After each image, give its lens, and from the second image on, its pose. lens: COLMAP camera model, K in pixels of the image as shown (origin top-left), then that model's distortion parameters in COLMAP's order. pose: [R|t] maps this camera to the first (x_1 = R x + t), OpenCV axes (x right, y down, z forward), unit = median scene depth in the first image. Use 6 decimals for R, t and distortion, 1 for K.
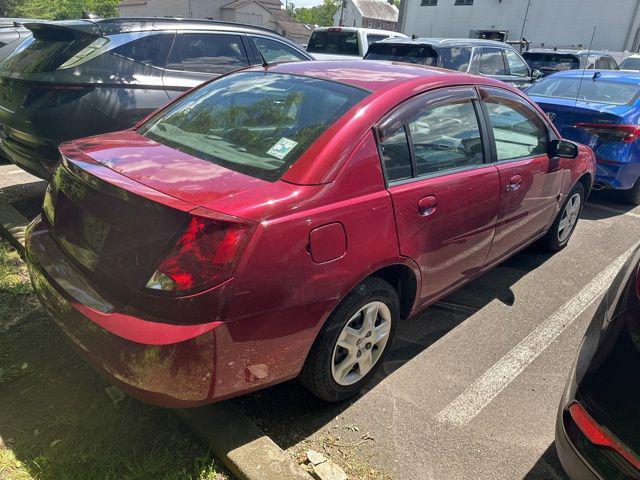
lens RADIAL K [[438.8, 0, 320.5], [0, 438.8, 244.0], [0, 0, 1]] dist [0.037366, -0.046376]
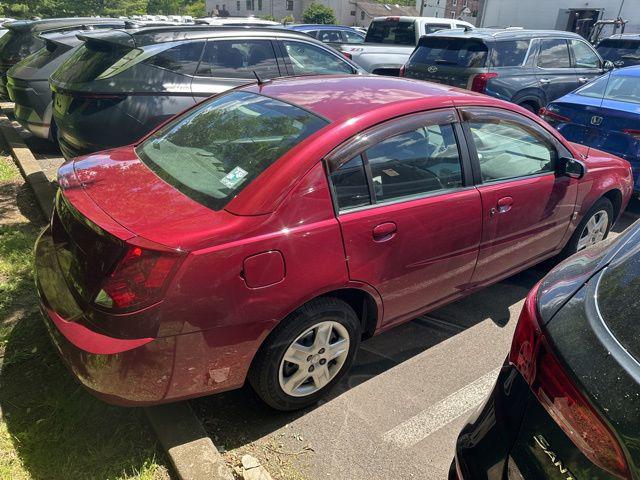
lens RADIAL K [[438.8, 0, 320.5], [0, 438.8, 244.0], [0, 0, 1]] dist [0.037366, -0.046376]
pose [[0.986733, 0.054578, -0.152900, 0.237951], [-0.049167, 0.998031, 0.038951, -0.086089], [0.154725, -0.030916, 0.987474, -0.031503]]
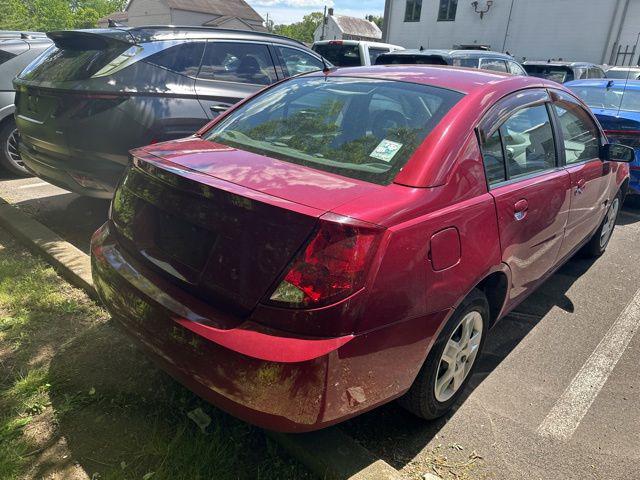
lens RADIAL K [[438.8, 0, 320.5], [0, 438.8, 244.0], [0, 0, 1]] dist [0.037366, -0.046376]
pose [[0.999146, -0.019932, 0.036184, -0.216528], [0.021012, 0.999337, -0.029729, 0.007091], [-0.035568, 0.030464, 0.998903, 0.051819]]
